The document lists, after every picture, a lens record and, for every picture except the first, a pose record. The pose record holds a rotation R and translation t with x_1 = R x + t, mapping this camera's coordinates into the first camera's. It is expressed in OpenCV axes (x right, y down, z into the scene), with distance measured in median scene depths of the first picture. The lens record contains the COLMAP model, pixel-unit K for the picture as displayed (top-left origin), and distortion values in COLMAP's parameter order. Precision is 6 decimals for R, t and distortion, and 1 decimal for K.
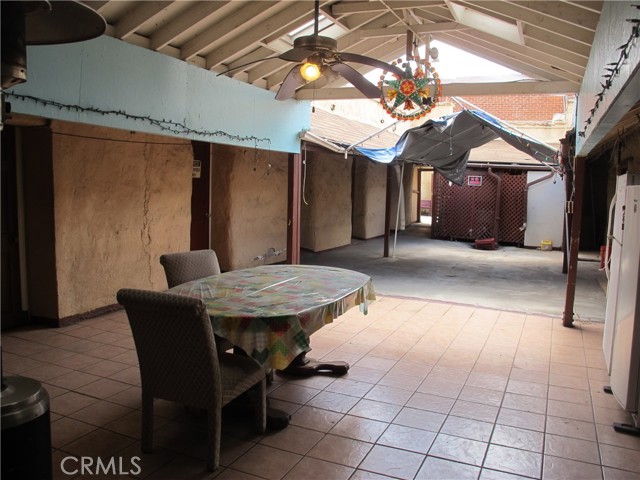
lens RADIAL K [[534.5, 0, 322.2], [0, 534.5, 227.5], [0, 0, 1]] dist [-0.125383, 0.088142]
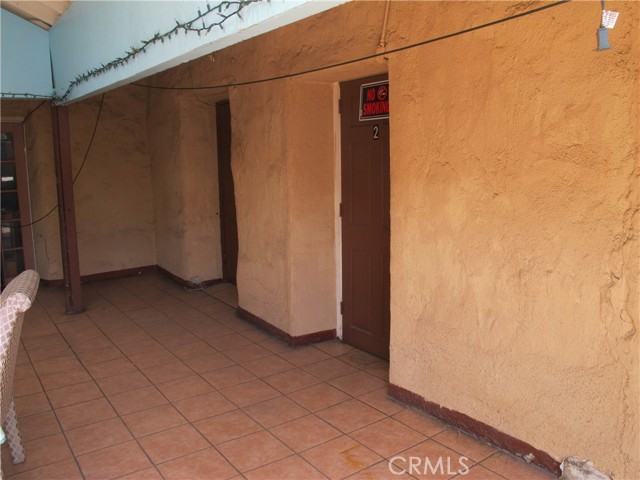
lens RADIAL K [[534.5, 0, 322.2], [0, 534.5, 227.5], [0, 0, 1]] dist [-0.125383, 0.088142]
pose [[-0.495704, 0.089590, -0.863858, 0.043503], [-0.072211, 0.986969, 0.143794, -0.079058], [0.865484, 0.133660, -0.482775, 1.123867]]
